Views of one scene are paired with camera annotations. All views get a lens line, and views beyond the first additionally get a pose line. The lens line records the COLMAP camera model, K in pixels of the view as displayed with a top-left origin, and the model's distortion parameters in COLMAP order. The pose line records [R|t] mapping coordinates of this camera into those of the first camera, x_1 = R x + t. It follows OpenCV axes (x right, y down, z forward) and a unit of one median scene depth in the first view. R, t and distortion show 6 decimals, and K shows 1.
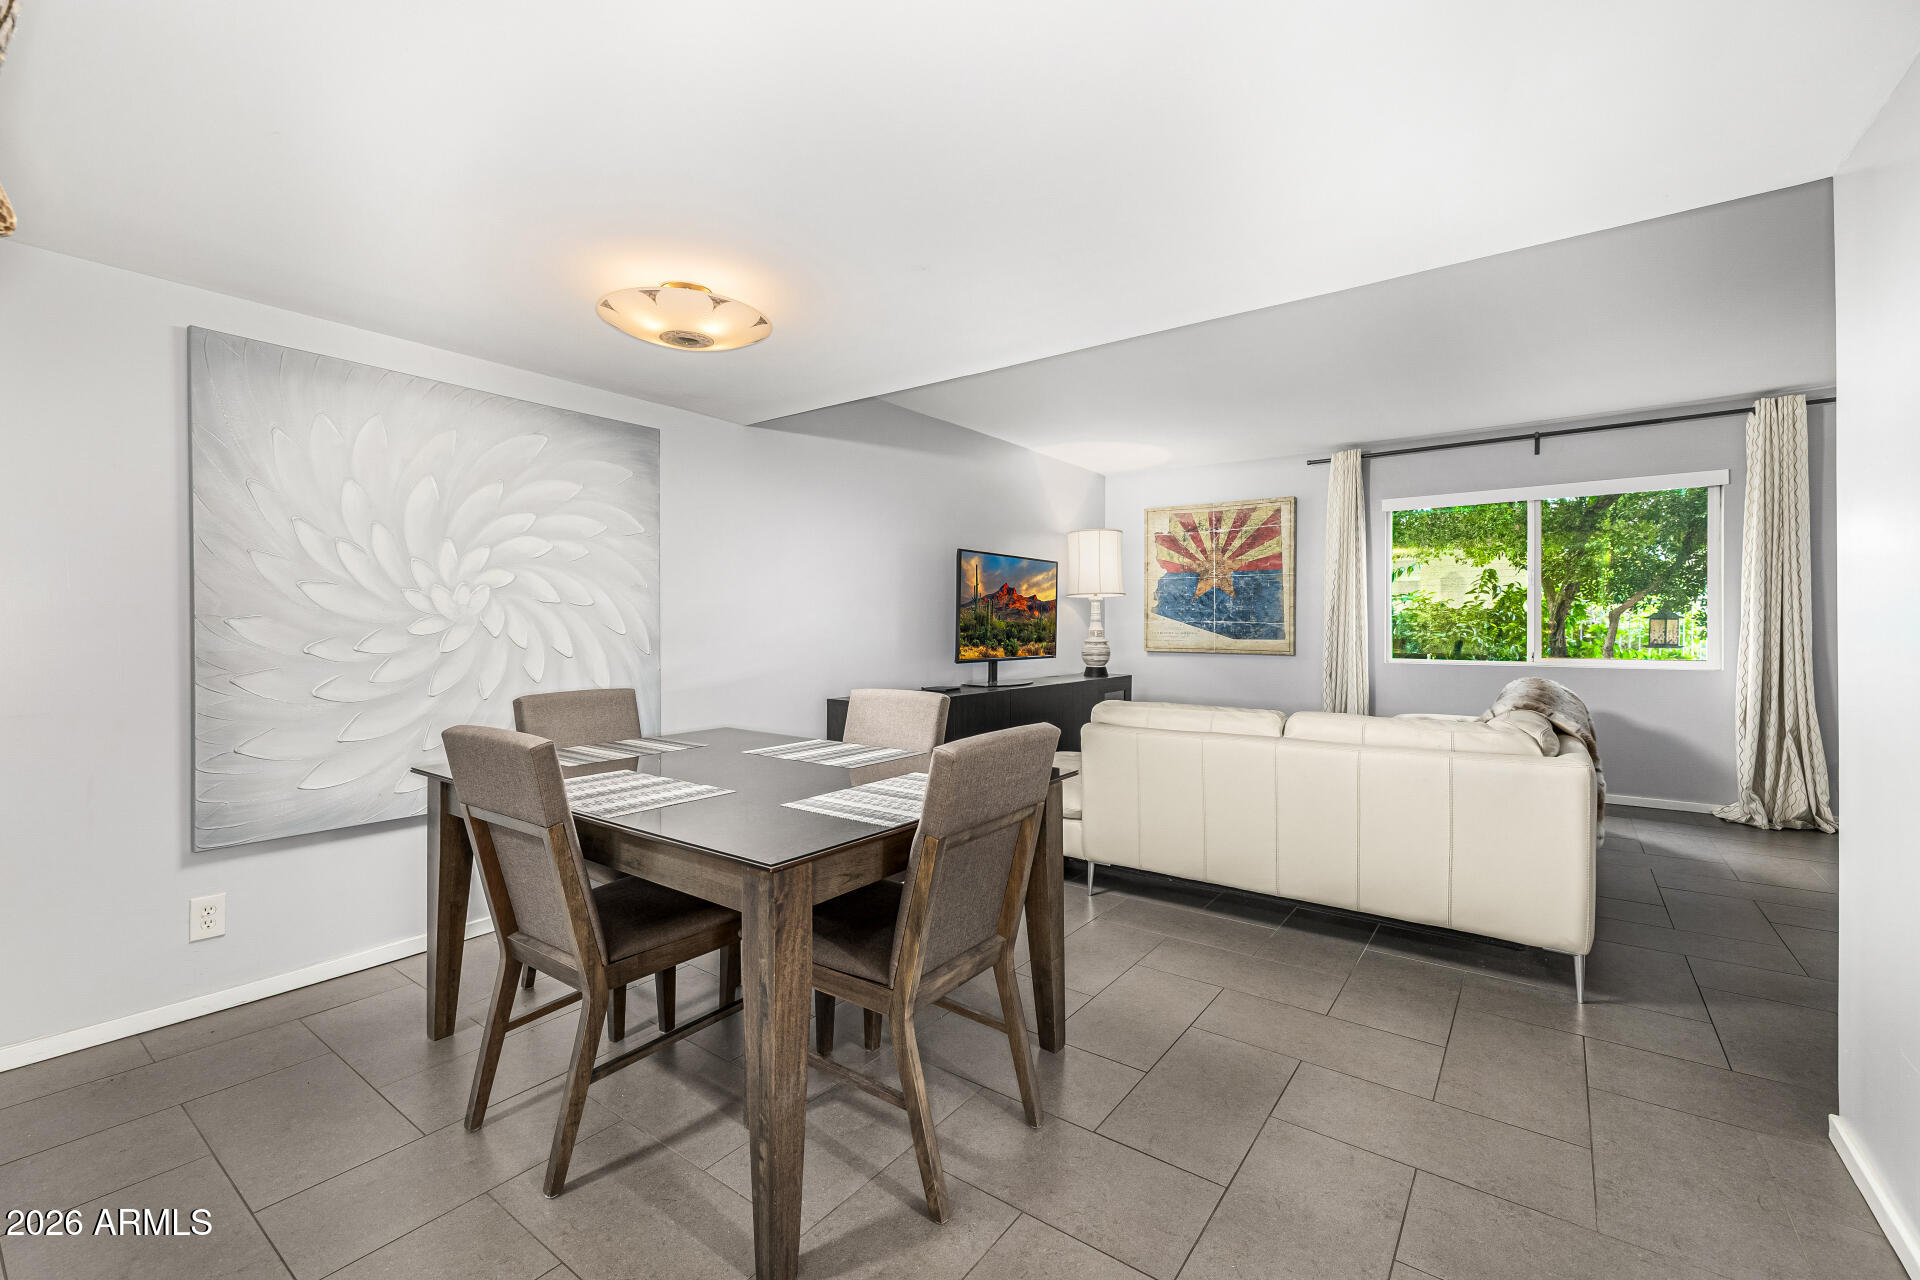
lens RADIAL K [[802.6, 0, 955.7], [0, 802.6, 632.2], [0, 0, 1]] dist [-0.000852, -0.000135]
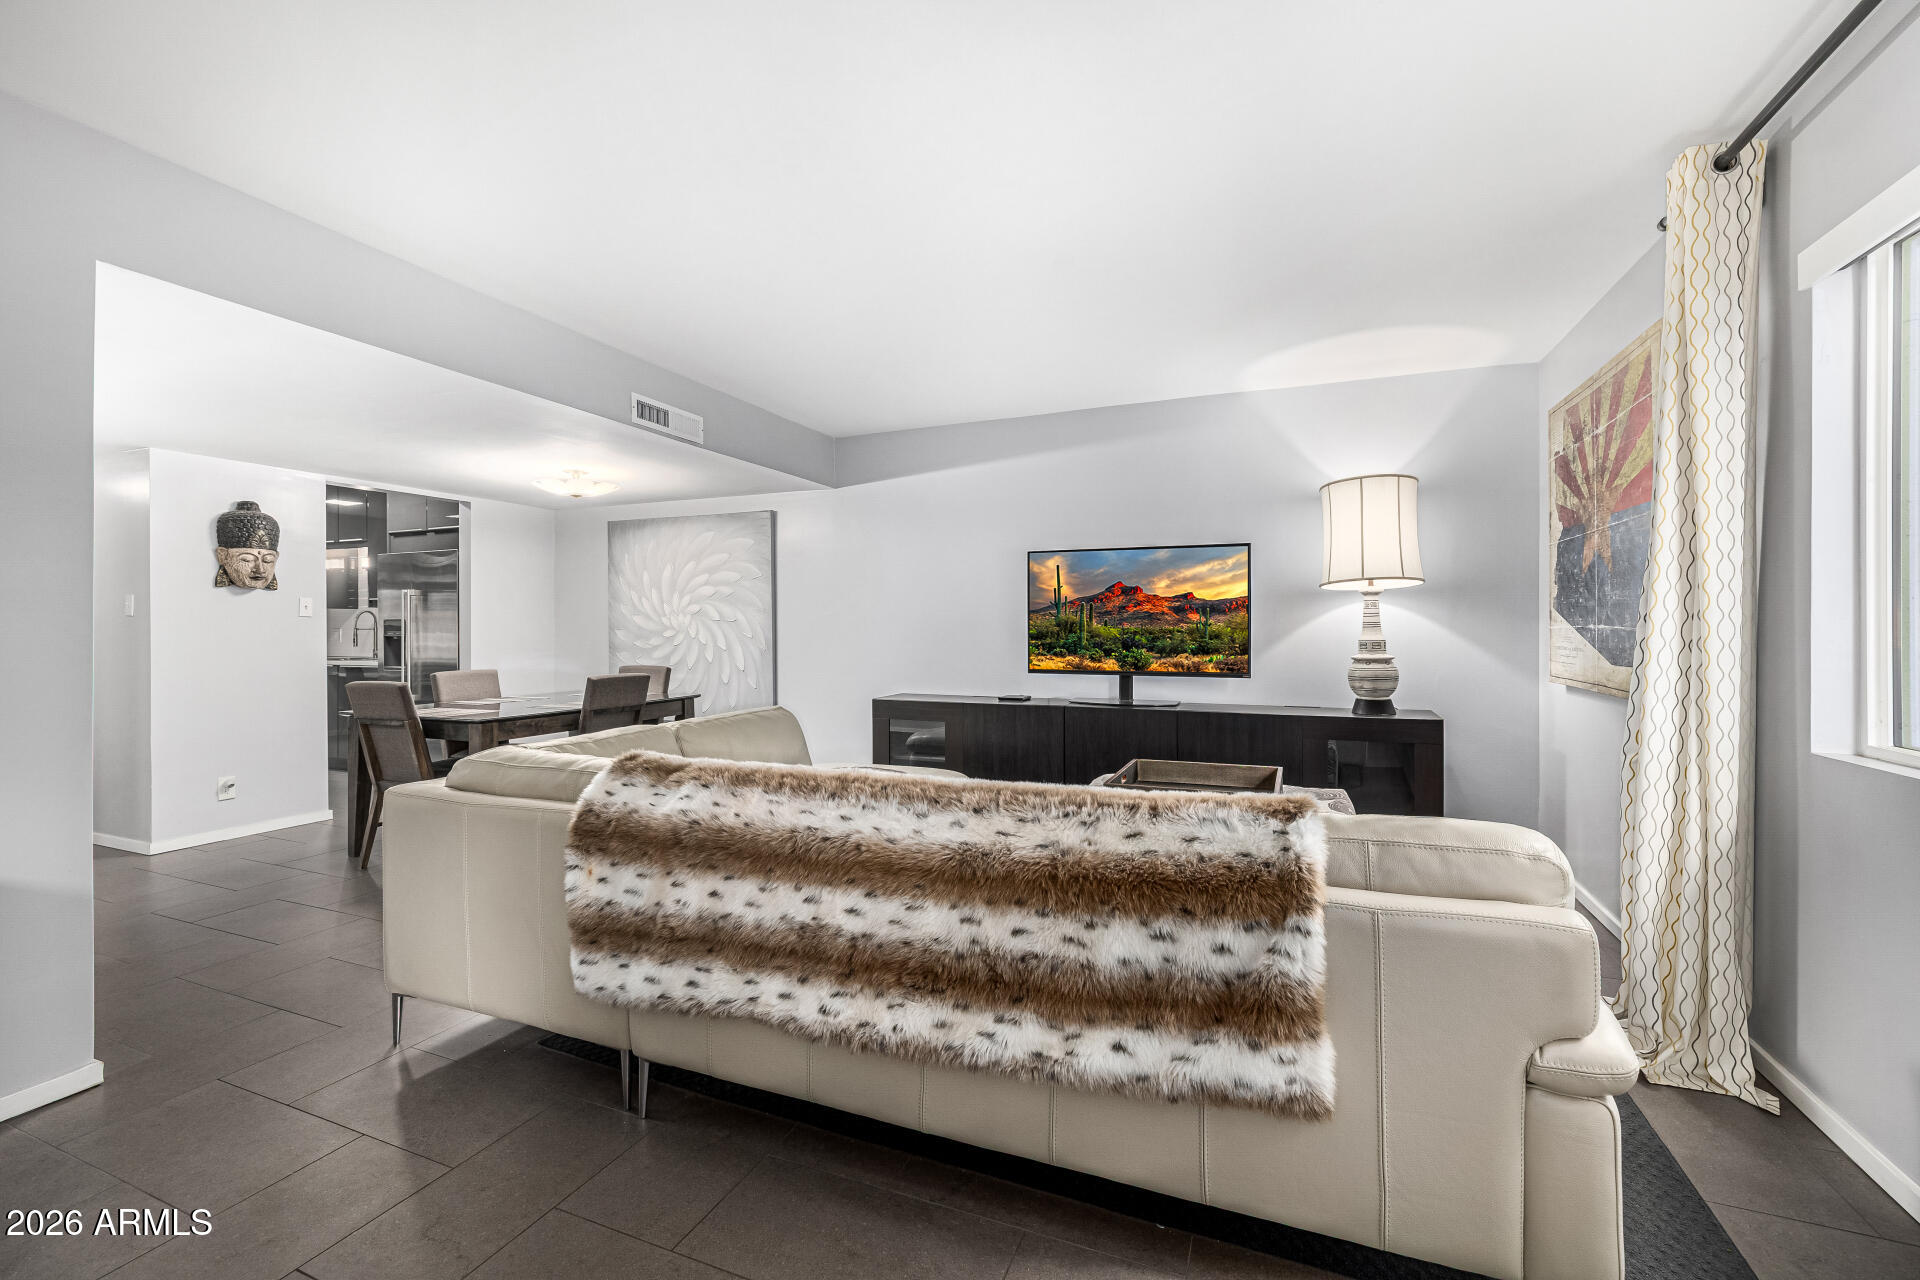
lens RADIAL K [[802.6, 0, 956.2], [0, 802.6, 629.4], [0, 0, 1]] dist [-0.000852, -0.000135]
pose [[0.236922, 0.005271, -0.971514, 0.837847], [-0.002841, 0.999985, 0.004733, -0.015234], [0.971524, 0.001639, 0.236934, 0.644015]]
